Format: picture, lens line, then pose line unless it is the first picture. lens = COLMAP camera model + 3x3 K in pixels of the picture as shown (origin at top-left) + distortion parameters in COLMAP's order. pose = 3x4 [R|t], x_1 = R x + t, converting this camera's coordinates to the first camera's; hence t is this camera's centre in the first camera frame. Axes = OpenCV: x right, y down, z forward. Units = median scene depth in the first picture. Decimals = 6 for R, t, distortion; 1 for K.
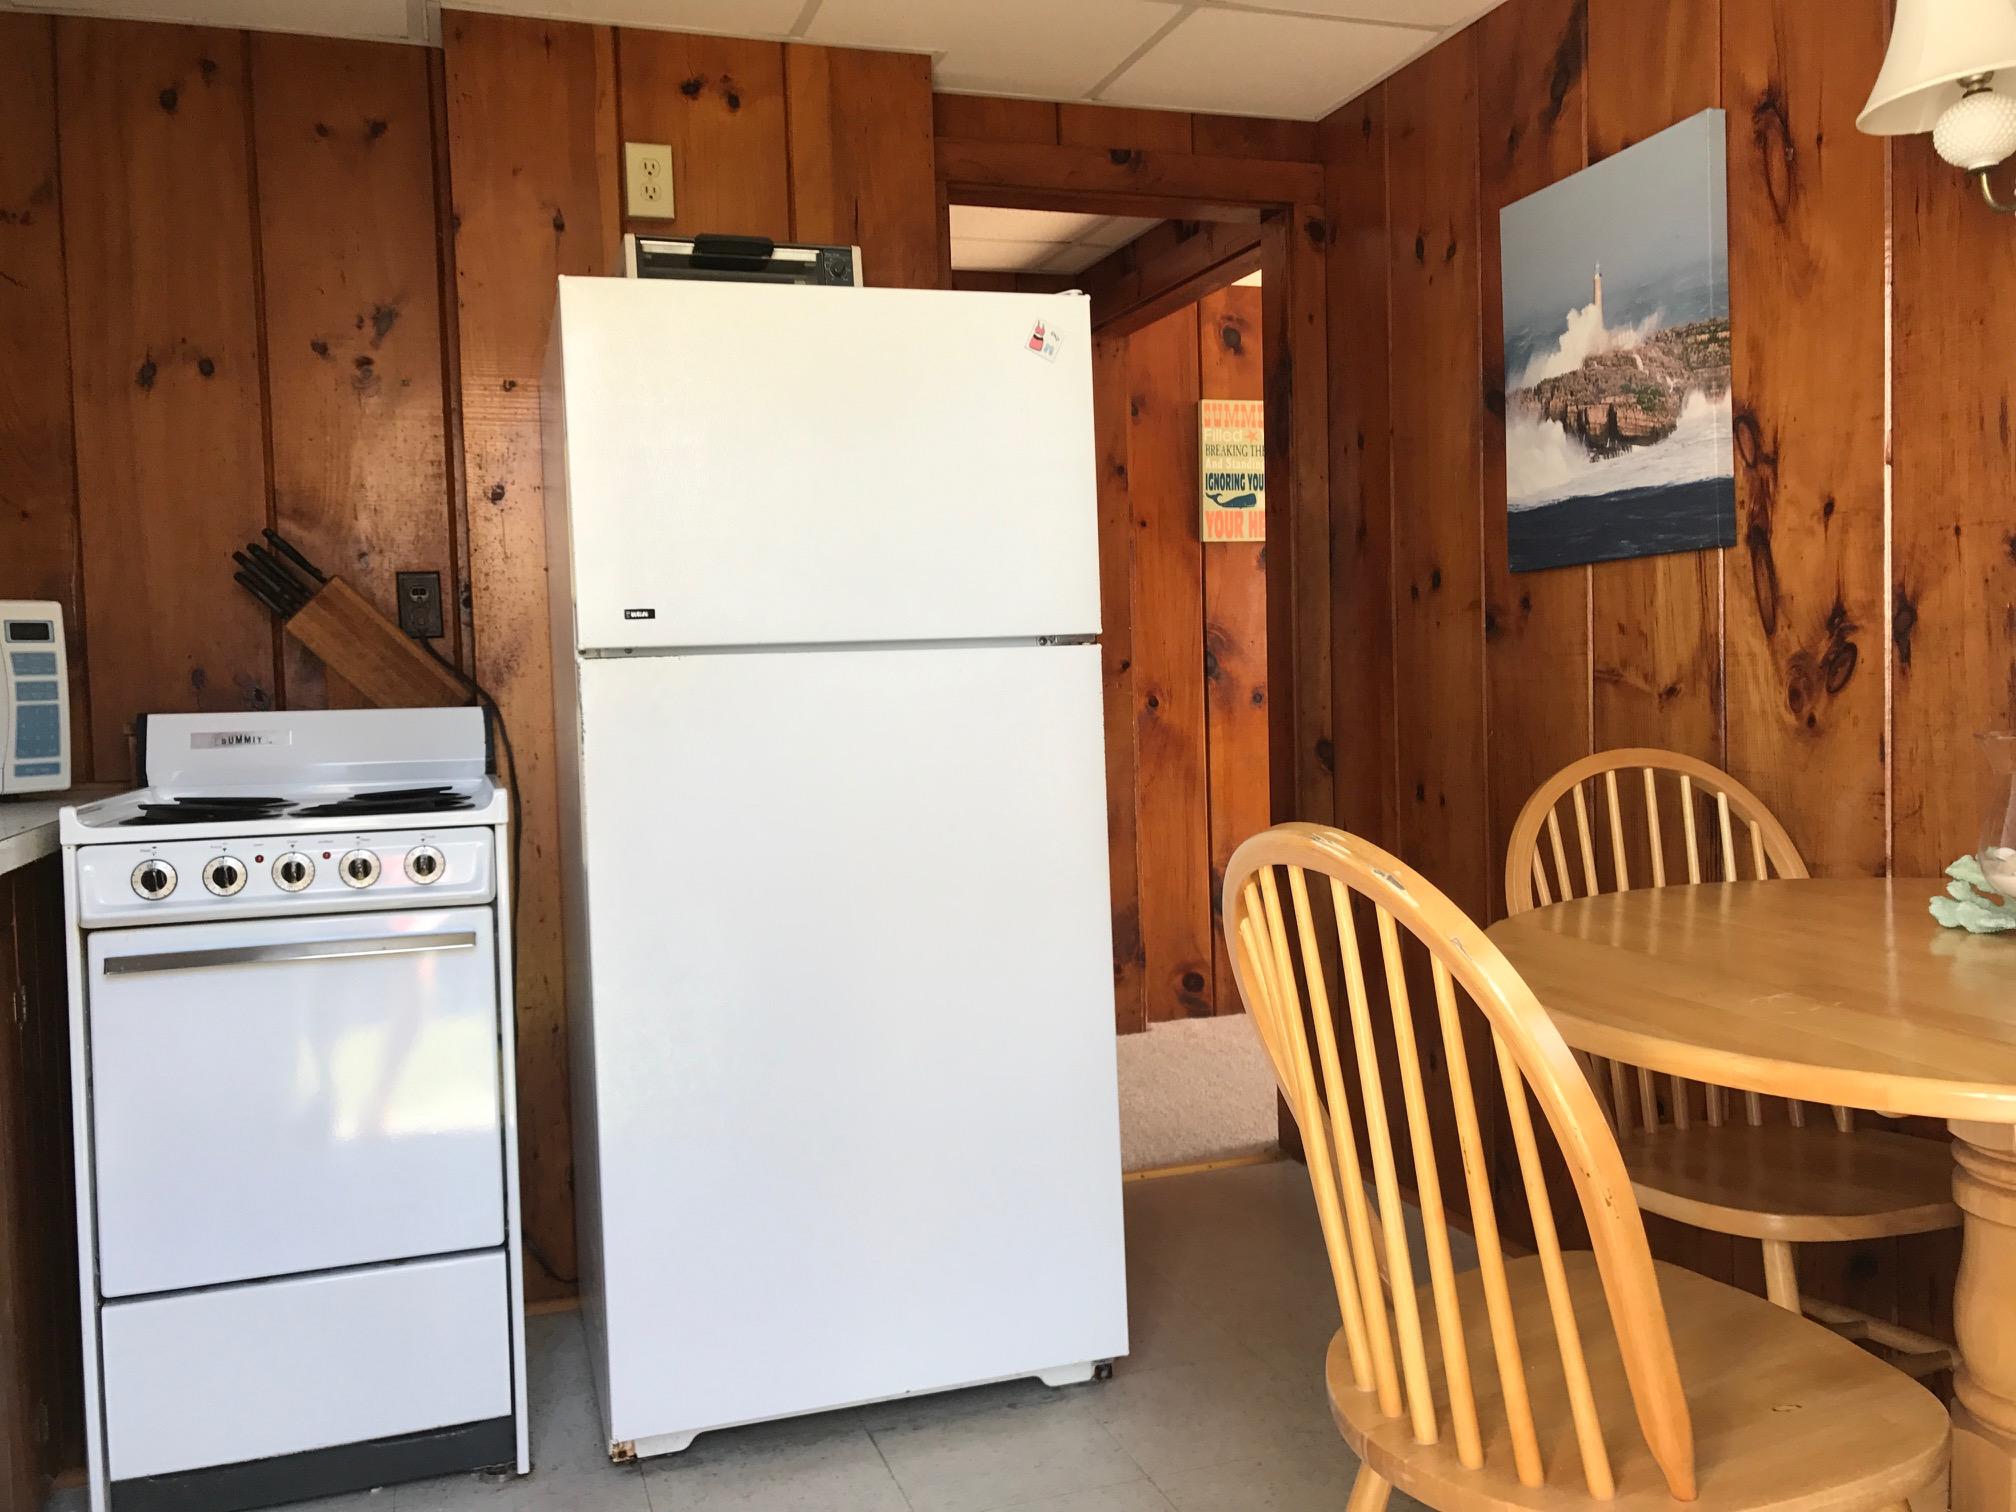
lens RADIAL K [[1666.9, 0, 1008.0], [0, 1666.9, 756.0], [0, 0, 1]] dist [0.053397, -0.057868]
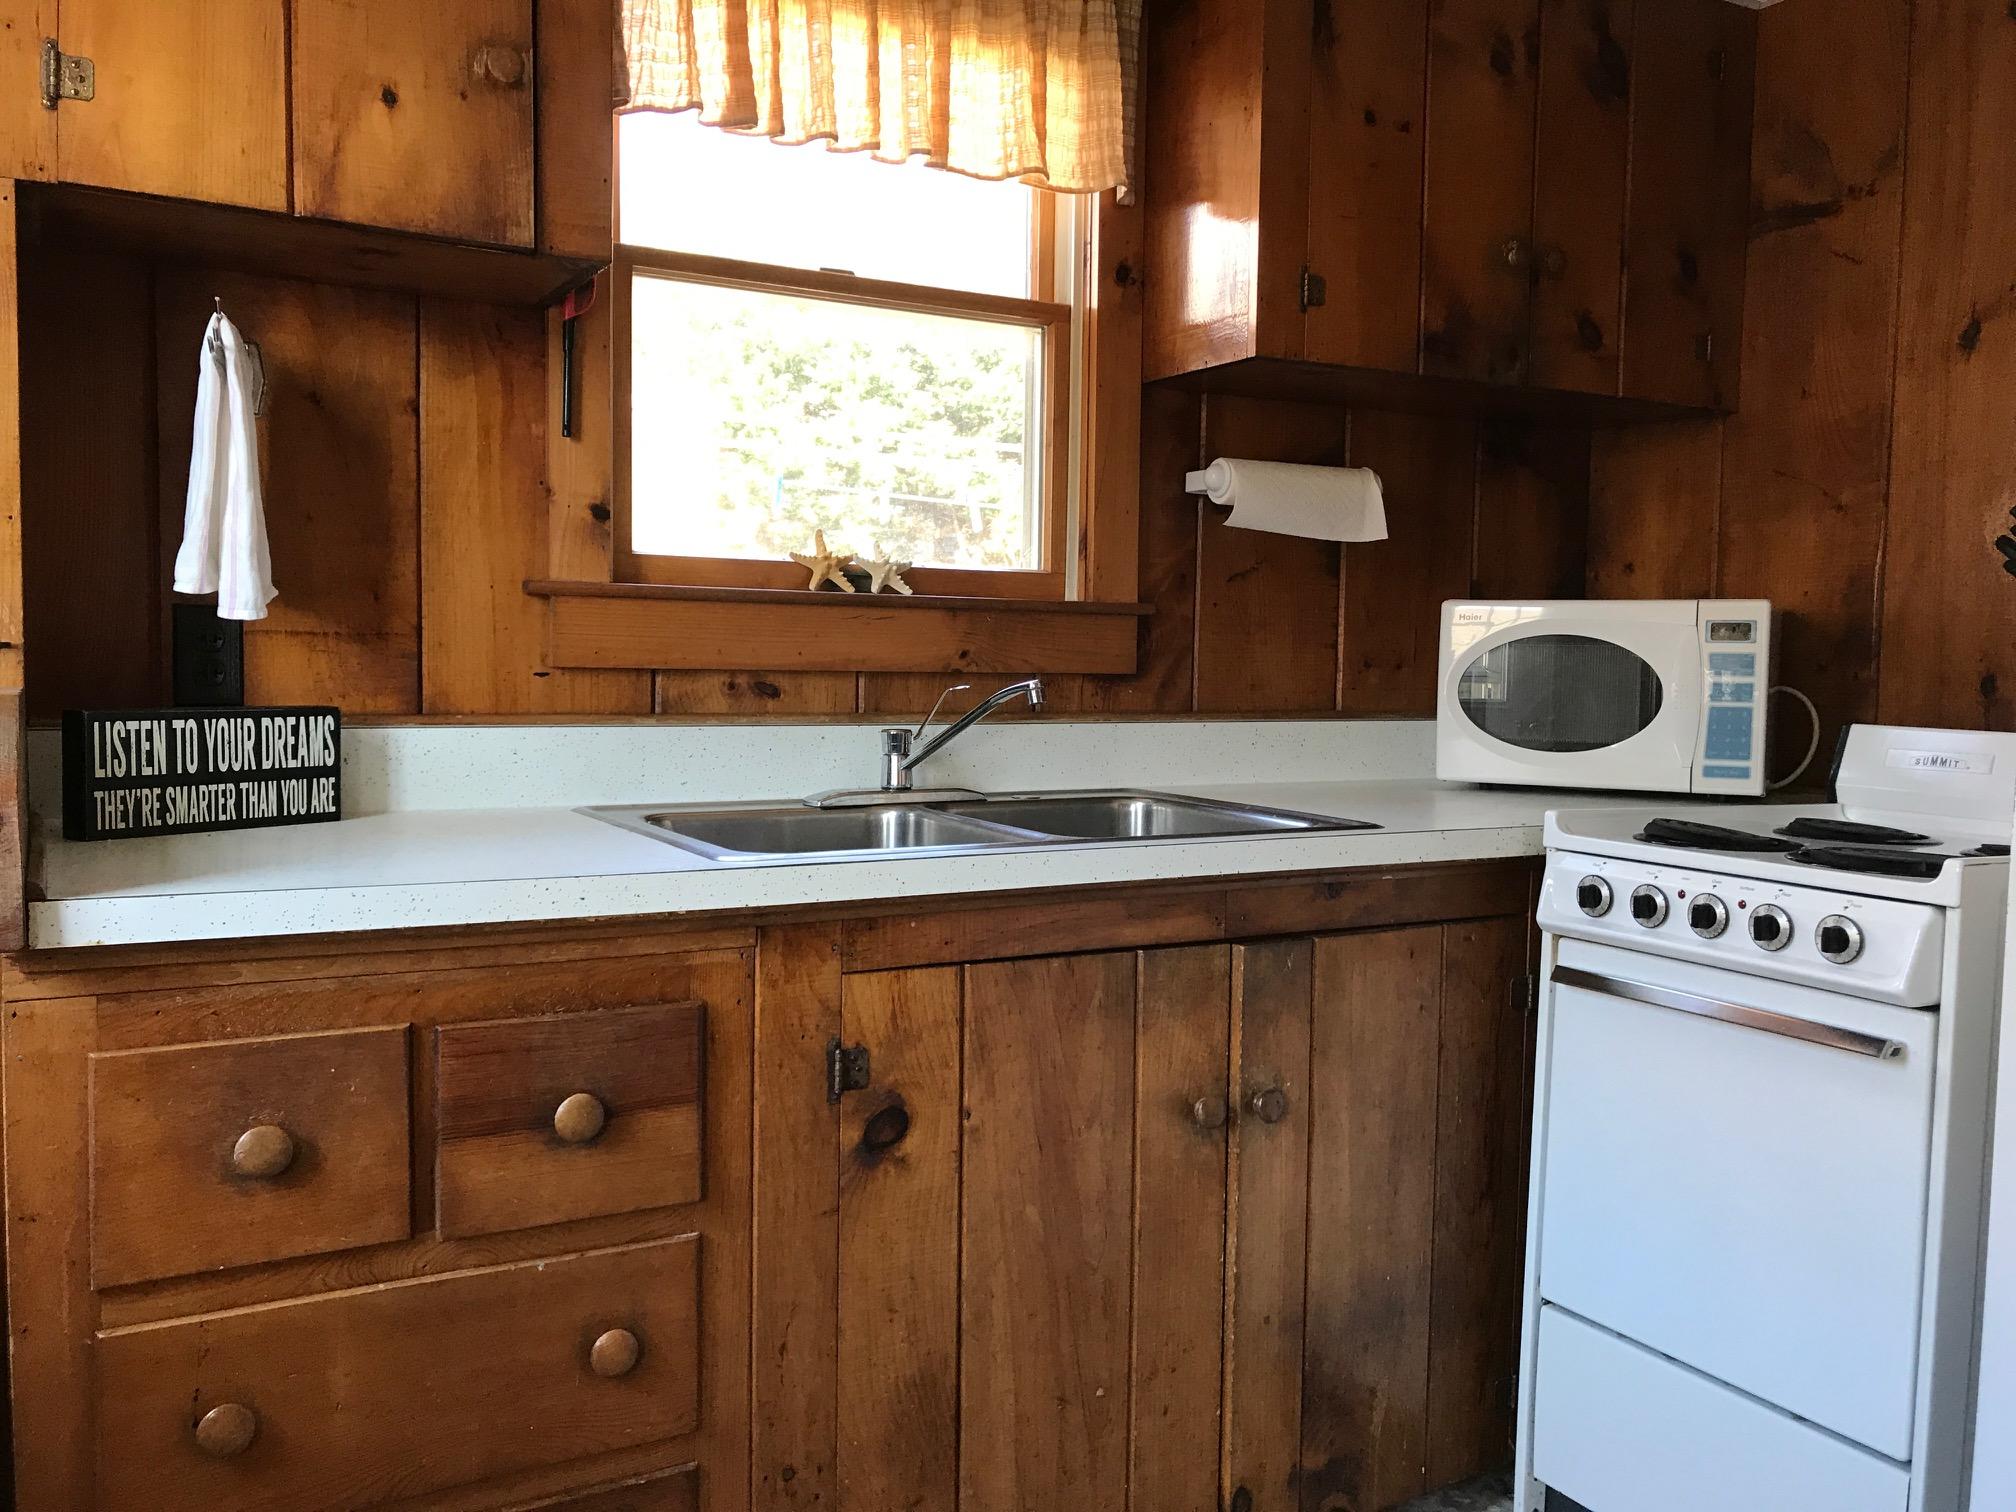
lens RADIAL K [[1666.9, 0, 1008.0], [0, 1666.9, 756.0], [0, 0, 1]] dist [0.053397, -0.057868]
pose [[0.195895, 0.090316, -0.976457, 0.294470], [-0.073738, 0.994287, 0.077172, -0.045734], [0.977849, 0.056884, 0.201436, 0.393537]]
